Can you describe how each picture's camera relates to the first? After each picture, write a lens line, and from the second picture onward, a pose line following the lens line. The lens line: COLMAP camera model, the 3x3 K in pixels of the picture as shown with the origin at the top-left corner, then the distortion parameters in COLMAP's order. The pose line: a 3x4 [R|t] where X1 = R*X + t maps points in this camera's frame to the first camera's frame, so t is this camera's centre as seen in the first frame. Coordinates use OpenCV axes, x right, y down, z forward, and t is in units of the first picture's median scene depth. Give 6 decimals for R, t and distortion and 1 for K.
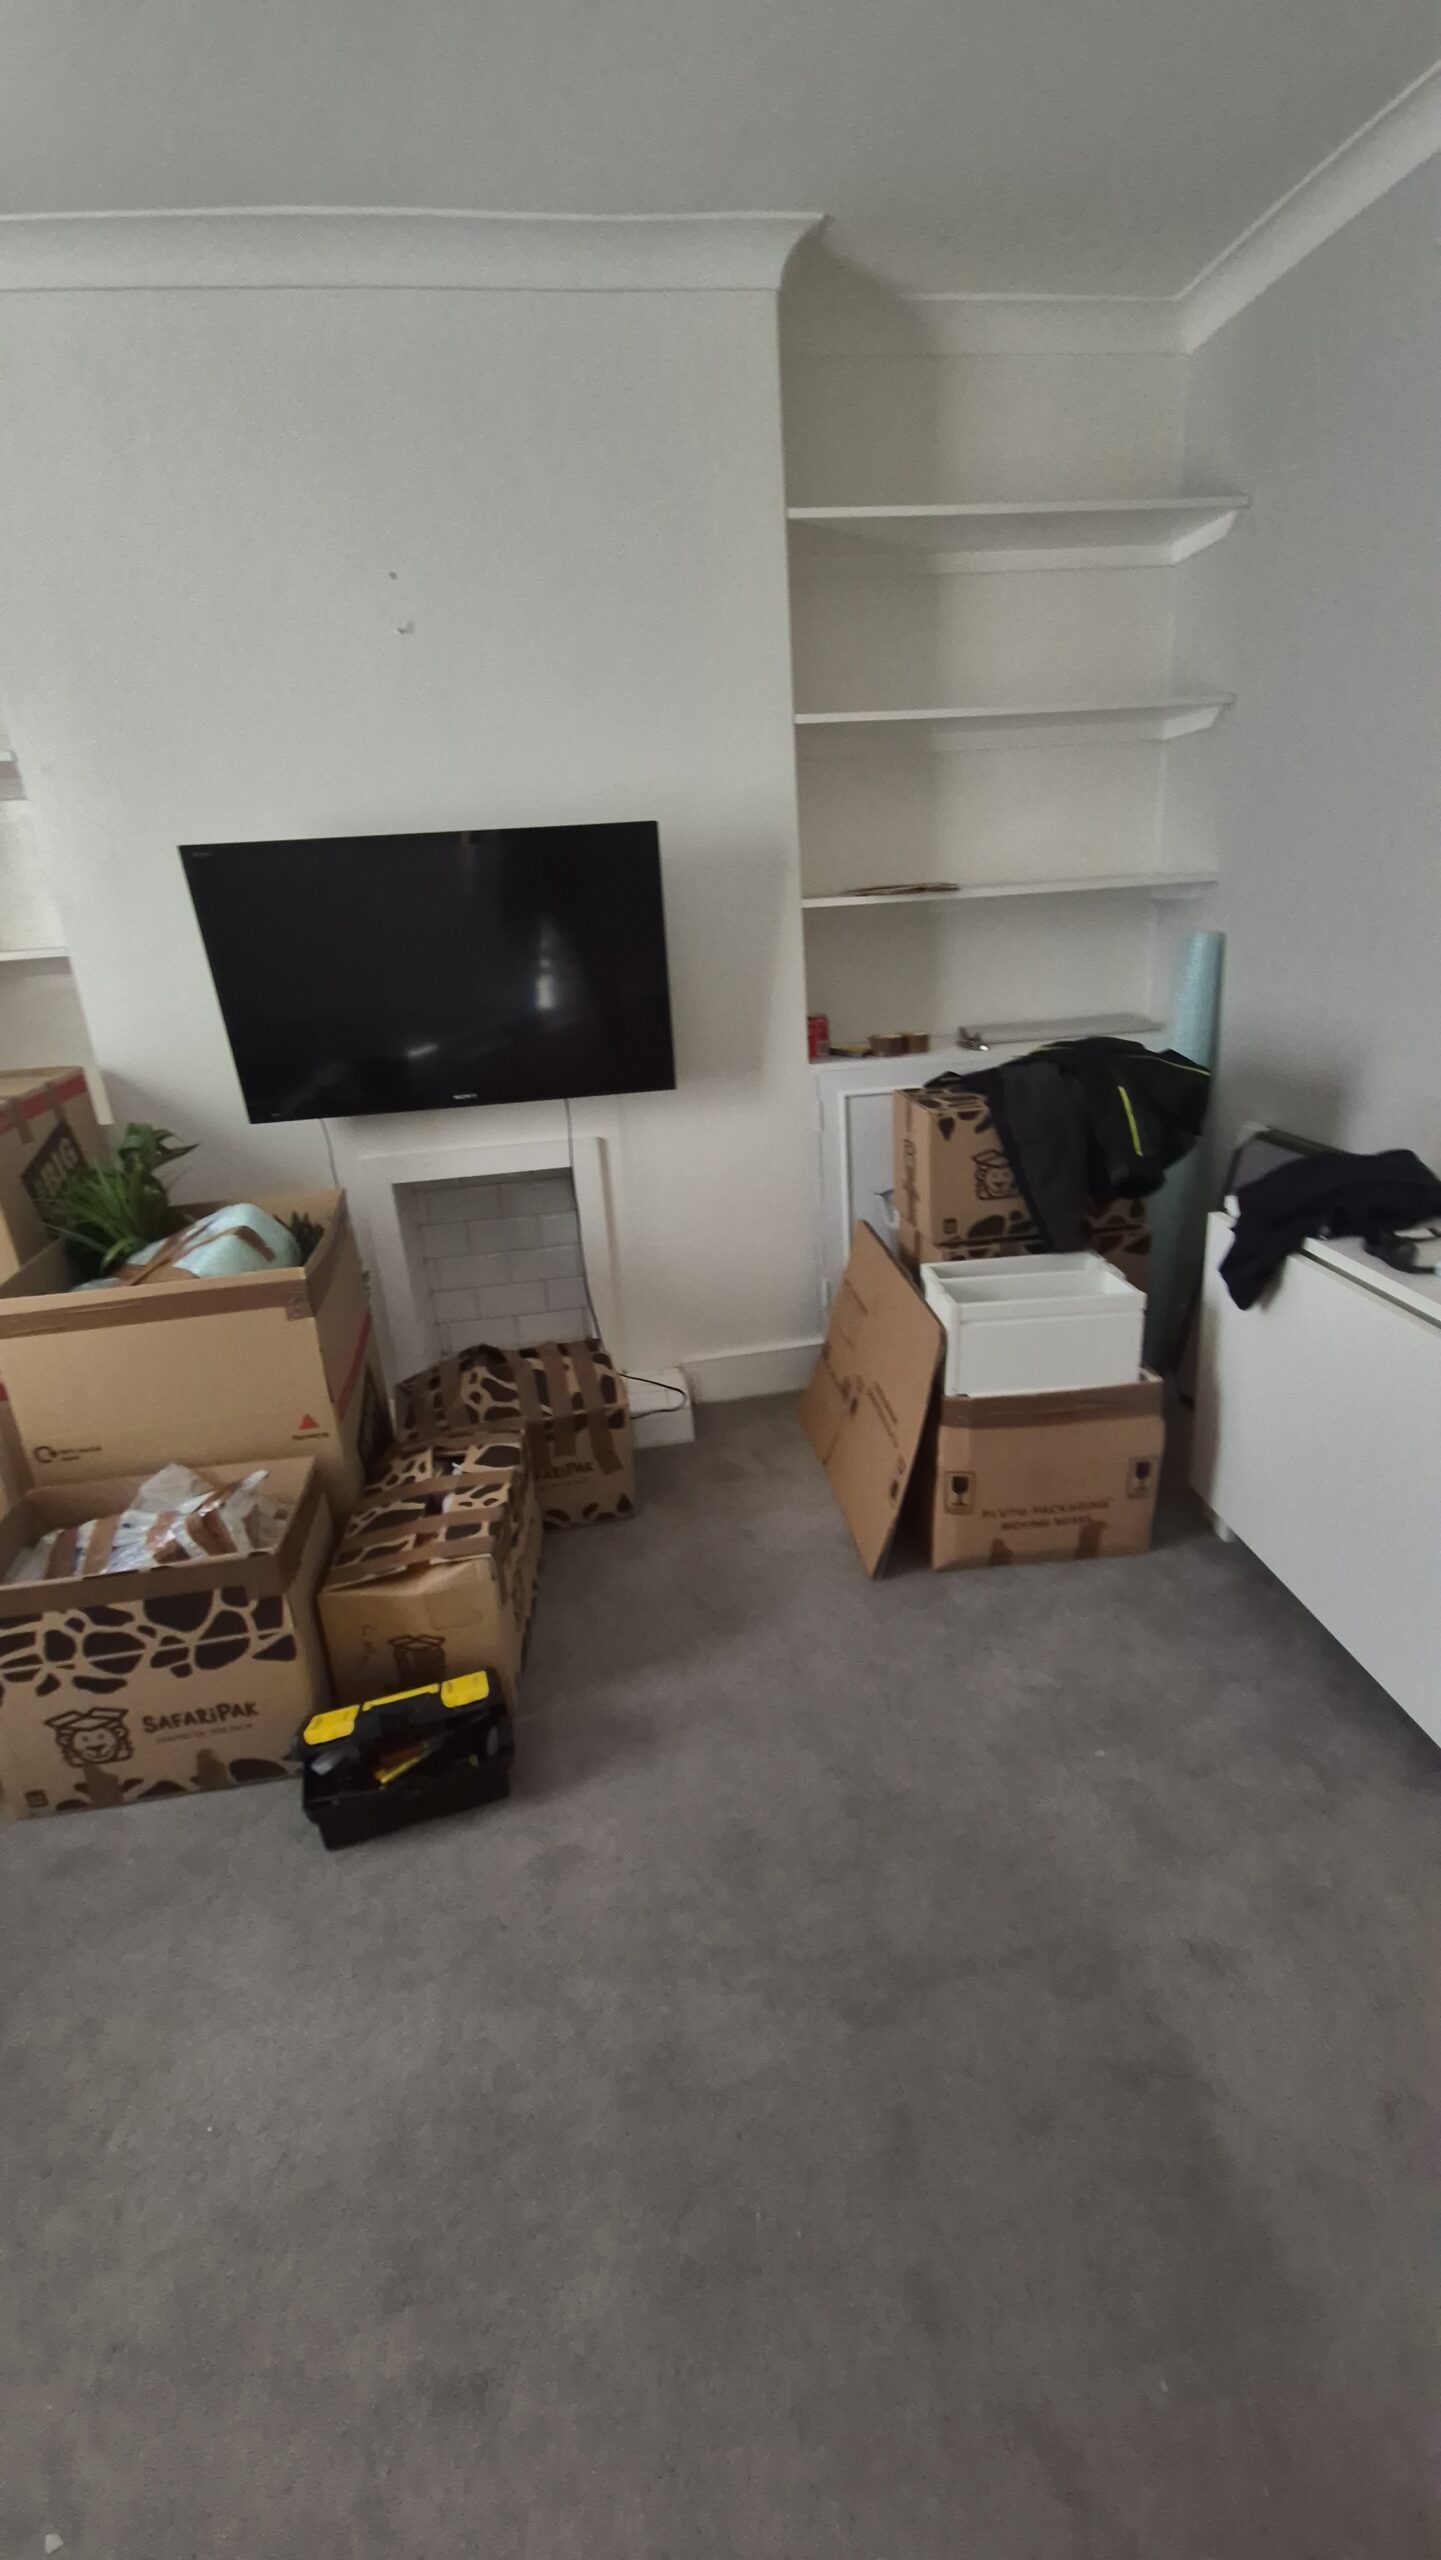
lens RADIAL K [[1049.9, 0, 719.9], [0, 1049.9, 1265.0], [0, 0, 1]] dist [0.009322, -0.000176]
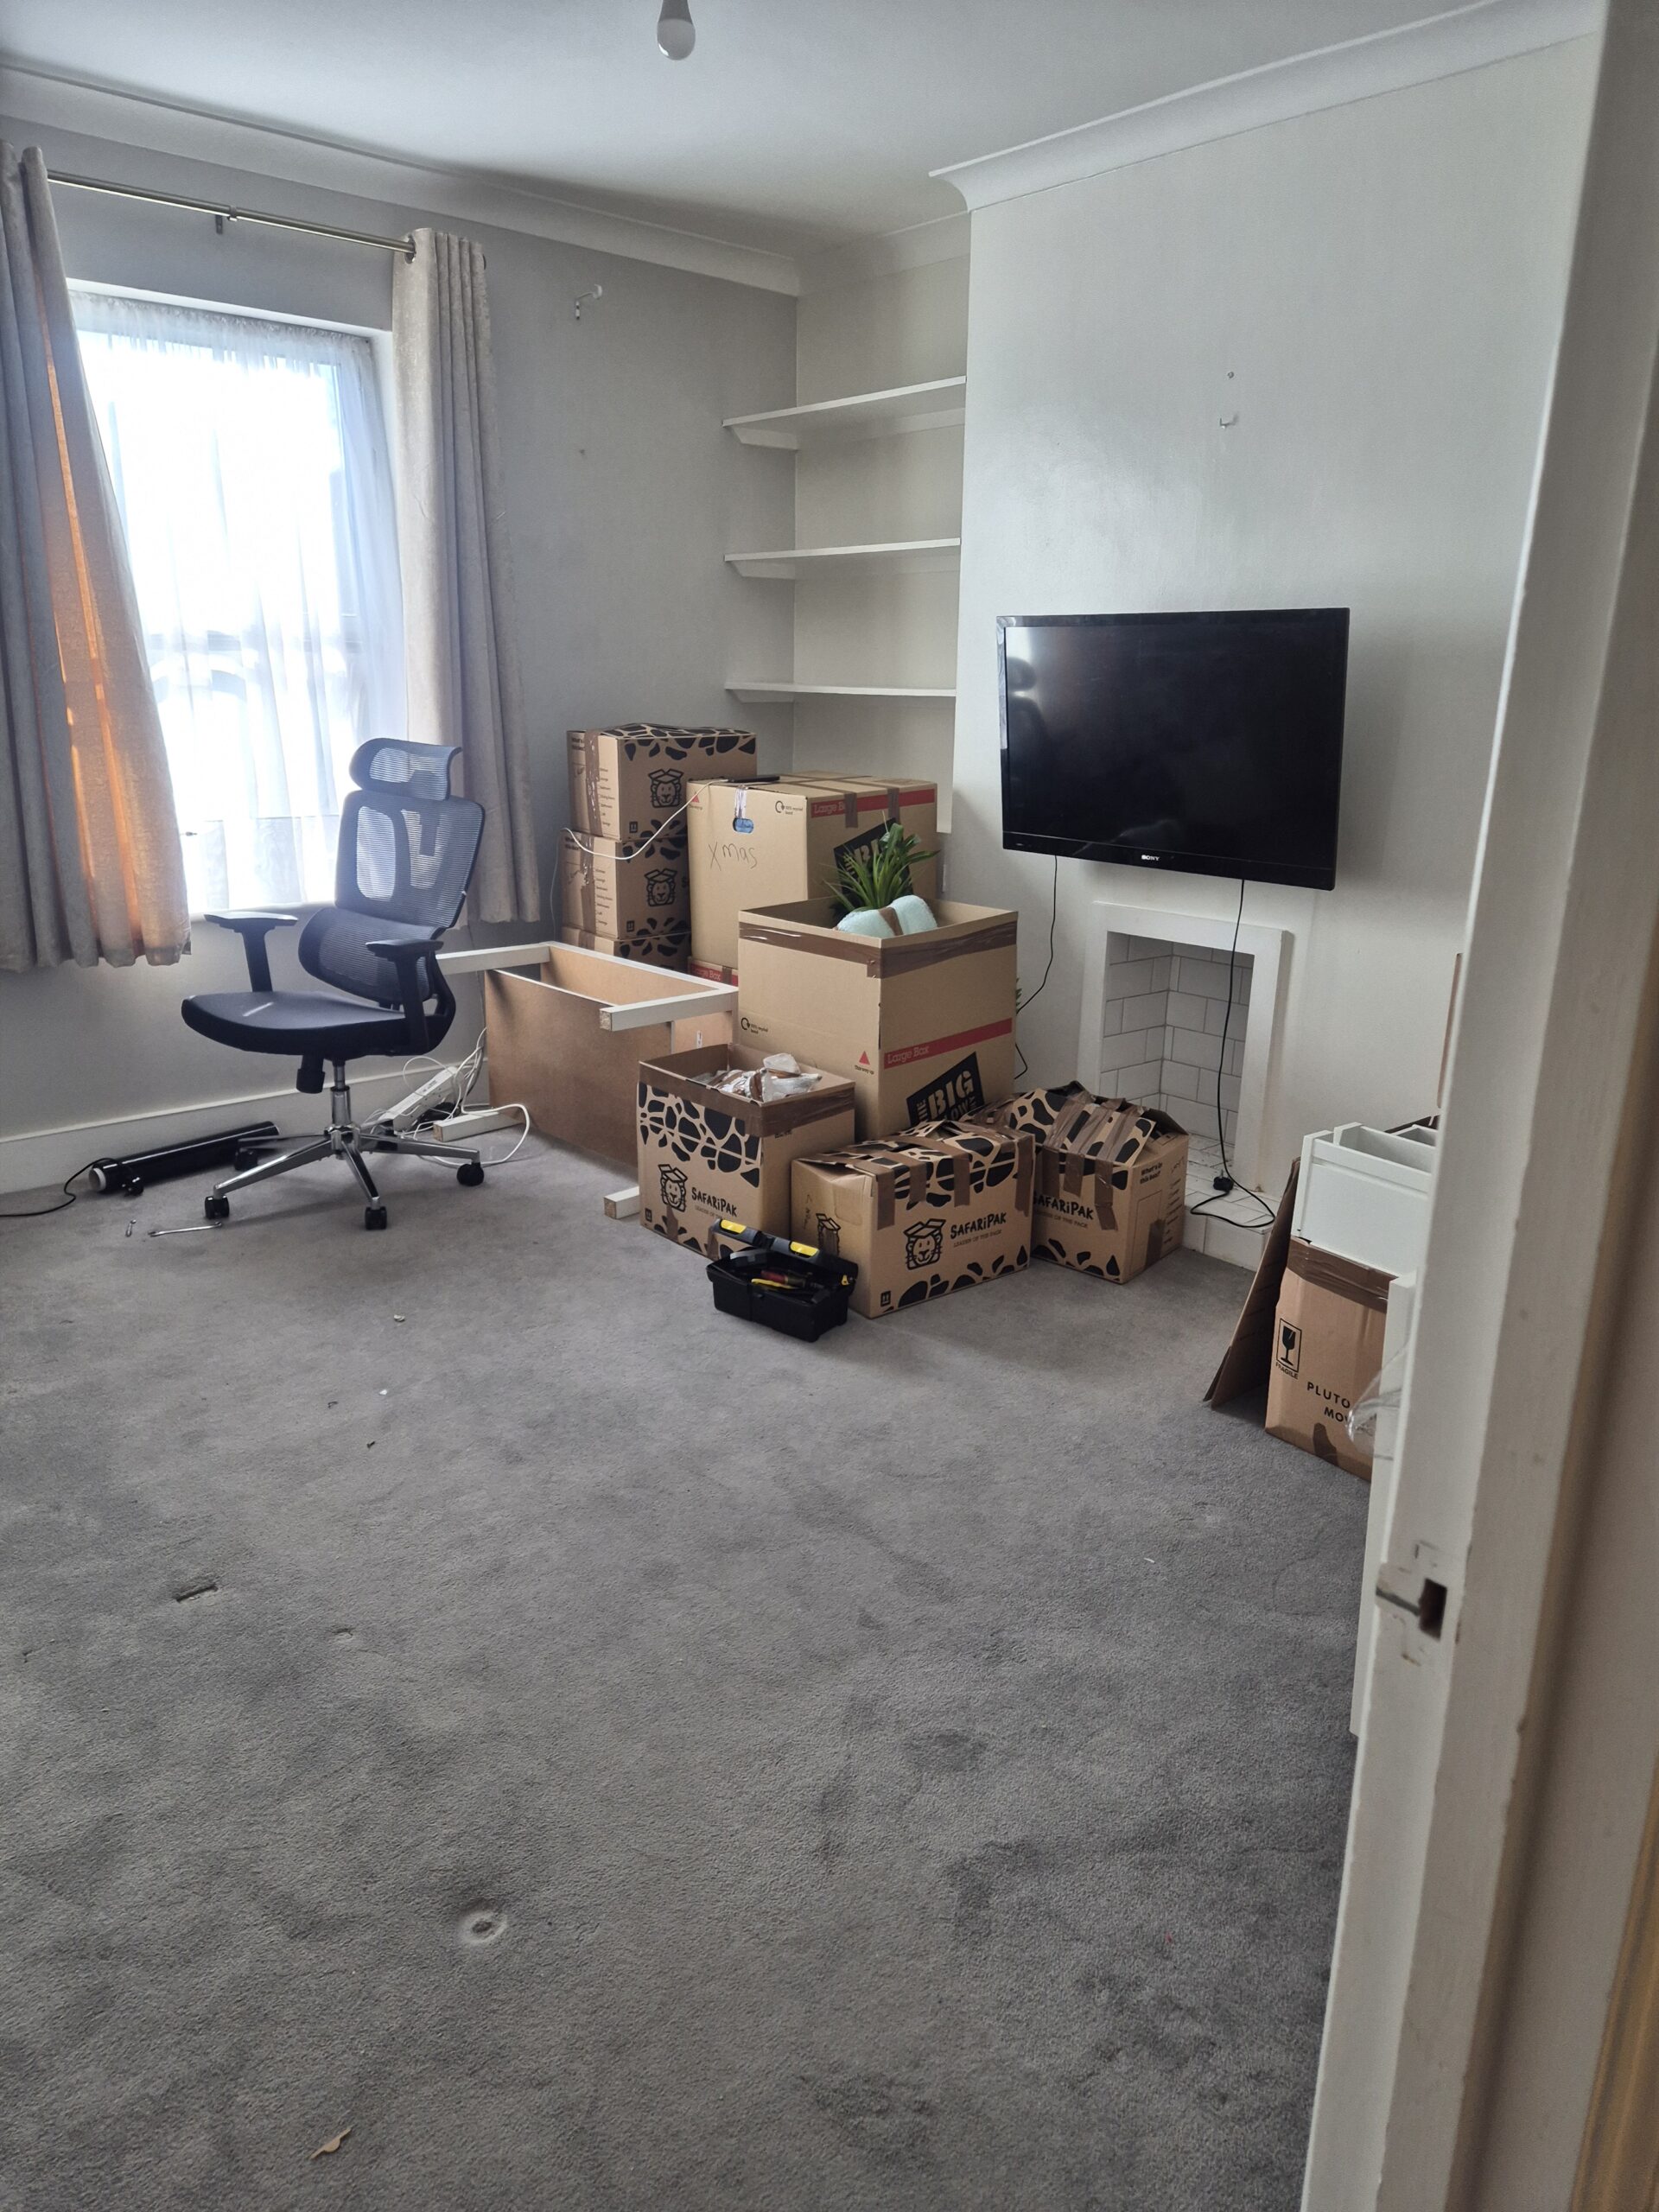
lens RADIAL K [[1490.2, 0, 829.5], [0, 1490.2, 1106.0], [0, 0, 1]] dist [0.084310, -0.060518]
pose [[0.554605, 0.304664, -0.774334, 1.165099], [-0.326583, 0.935593, 0.134202, -0.033979], [0.765348, 0.178455, 0.618382, -0.198532]]
